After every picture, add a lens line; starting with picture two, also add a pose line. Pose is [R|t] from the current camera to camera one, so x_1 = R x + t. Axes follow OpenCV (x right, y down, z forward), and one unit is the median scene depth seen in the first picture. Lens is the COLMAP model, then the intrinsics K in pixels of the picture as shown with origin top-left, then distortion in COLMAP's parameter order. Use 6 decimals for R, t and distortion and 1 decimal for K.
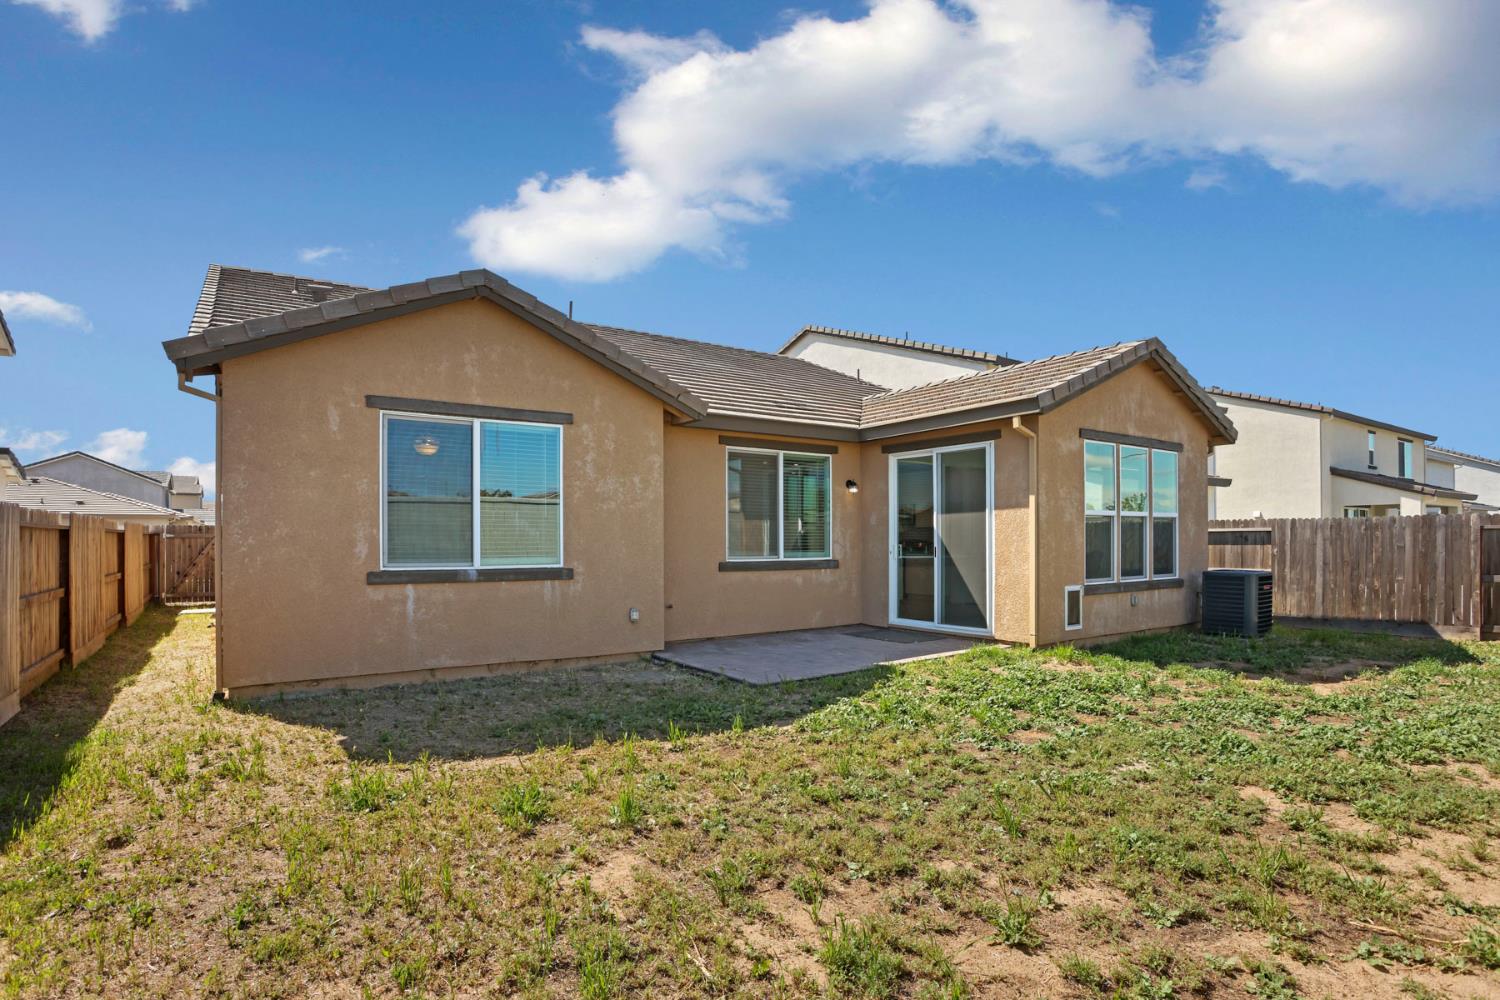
lens RADIAL K [[787.9, 0, 740.8], [0, 787.9, 540.6], [0, 0, 1]] dist [-0.005314, -0.000041]
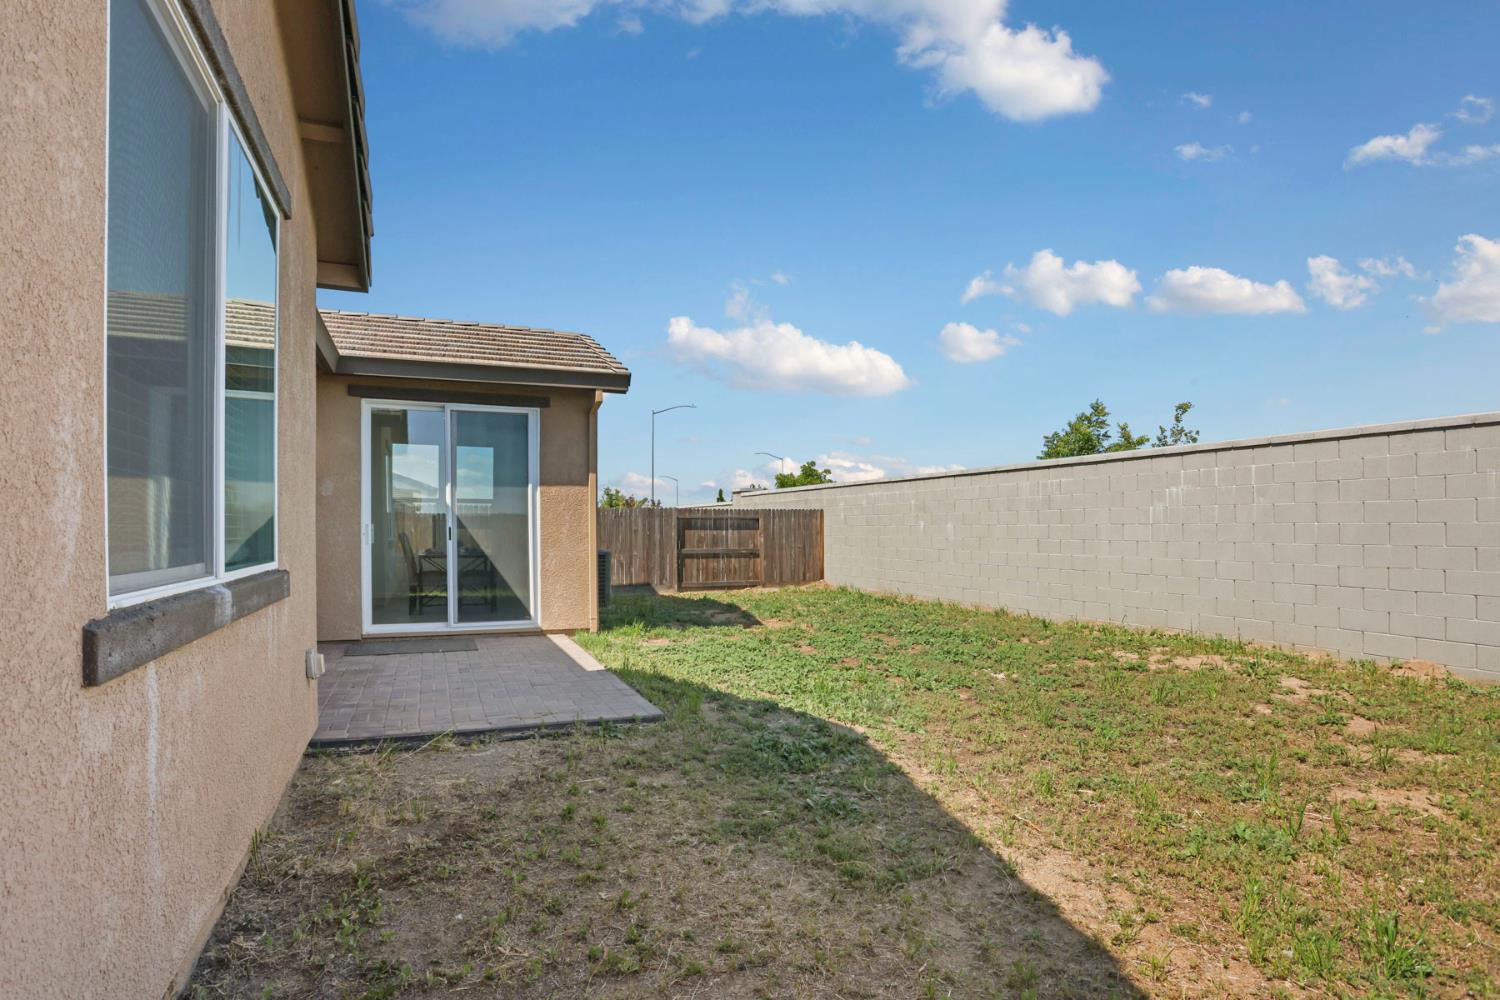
lens RADIAL K [[787.9, 0, 748.4], [0, 787.9, 512.2], [0, 0, 1]] dist [-0.005314, -0.000041]
pose [[0.229203, 0.026362, 0.973021, -0.499186], [-0.003090, 0.999648, -0.026355, 0.014285], [-0.973374, 0.003034, 0.229204, 0.566944]]
